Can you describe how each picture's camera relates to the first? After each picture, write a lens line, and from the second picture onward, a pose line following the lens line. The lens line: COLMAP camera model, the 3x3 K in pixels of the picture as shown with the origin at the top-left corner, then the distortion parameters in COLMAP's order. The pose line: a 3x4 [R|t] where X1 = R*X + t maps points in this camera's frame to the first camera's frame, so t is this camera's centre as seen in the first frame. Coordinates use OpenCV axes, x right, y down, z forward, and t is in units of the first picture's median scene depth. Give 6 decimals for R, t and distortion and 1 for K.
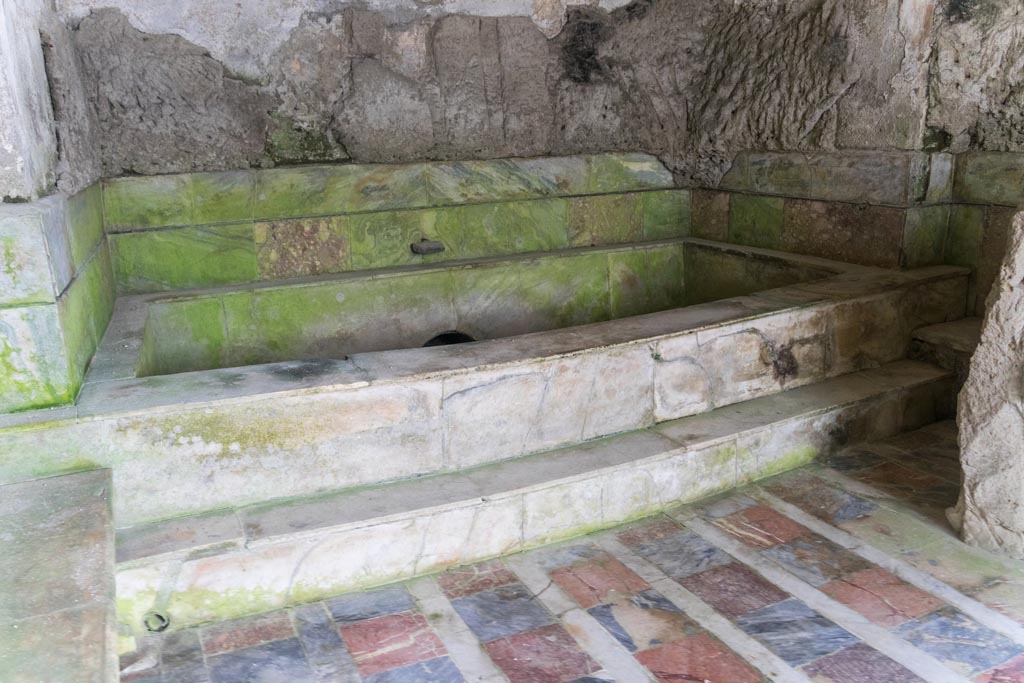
lens RADIAL K [[824.2, 0, 509.5], [0, 824.2, 353.2], [0, 0, 1]] dist [0.053025, -0.067124]
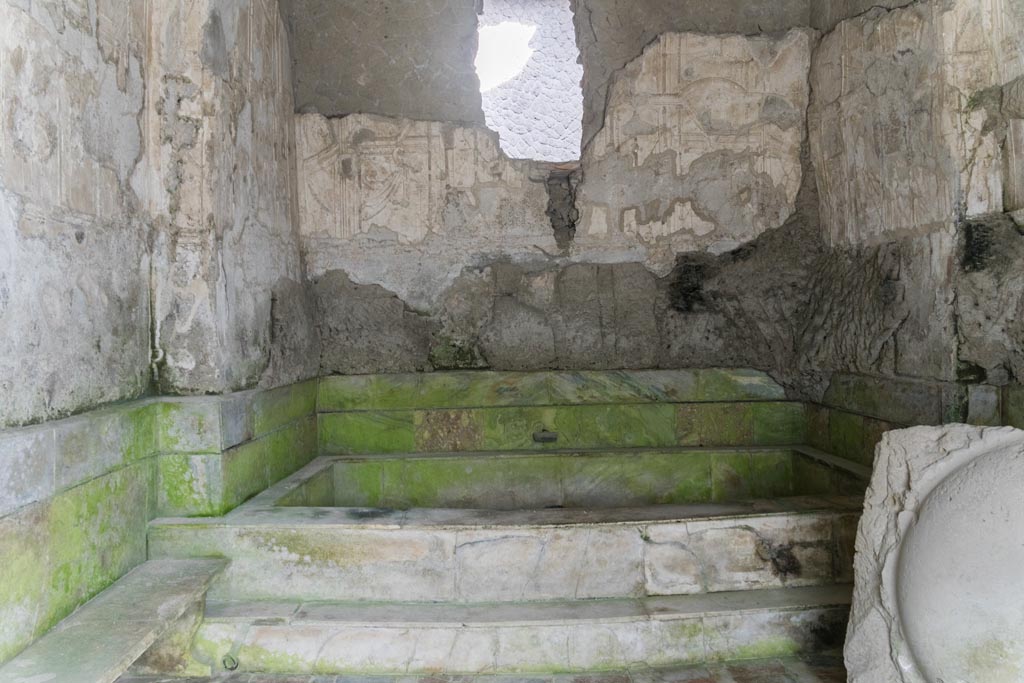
lens RADIAL K [[824.2, 0, 514.6], [0, 824.2, 352.8], [0, 0, 1]] dist [0.053025, -0.067124]
pose [[0.916110, 0.030026, -0.399801, 0.362807], [-0.117986, 0.973225, -0.197264, 0.000898], [0.383173, 0.227886, 0.895124, -0.176750]]
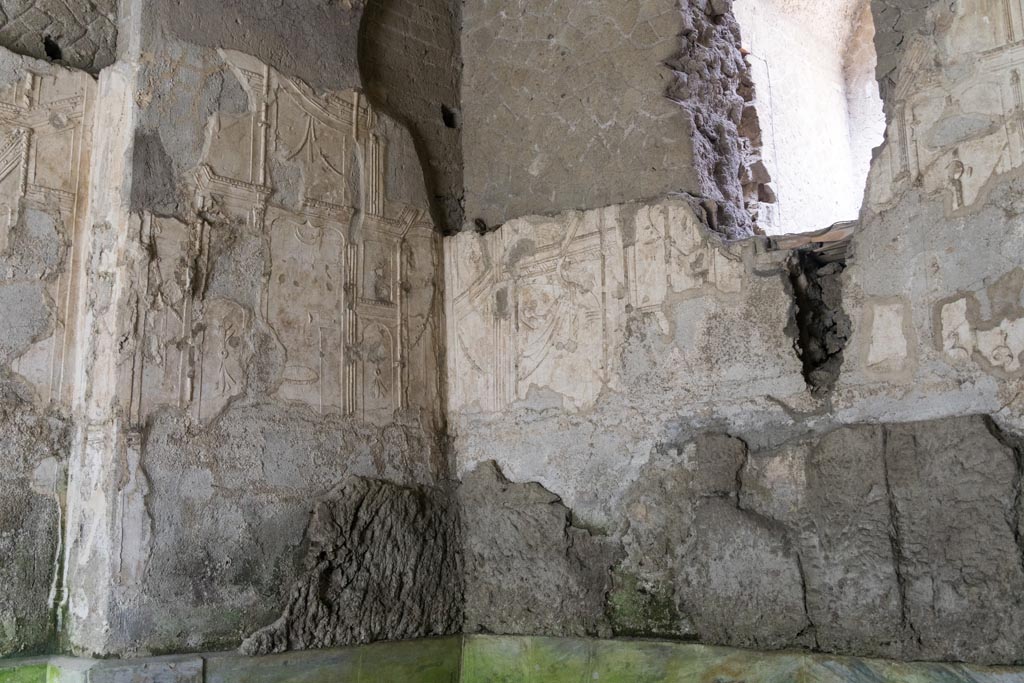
lens RADIAL K [[1094.8, 0, 513.9], [0, 1094.8, 338.9], [0, 0, 1]] dist [0.023276, 0.000000]
pose [[0.363743, -0.144690, -0.920193, 0.609536], [-0.246240, 0.937786, -0.244793, -0.197486], [0.898363, 0.315630, 0.305485, 0.483329]]
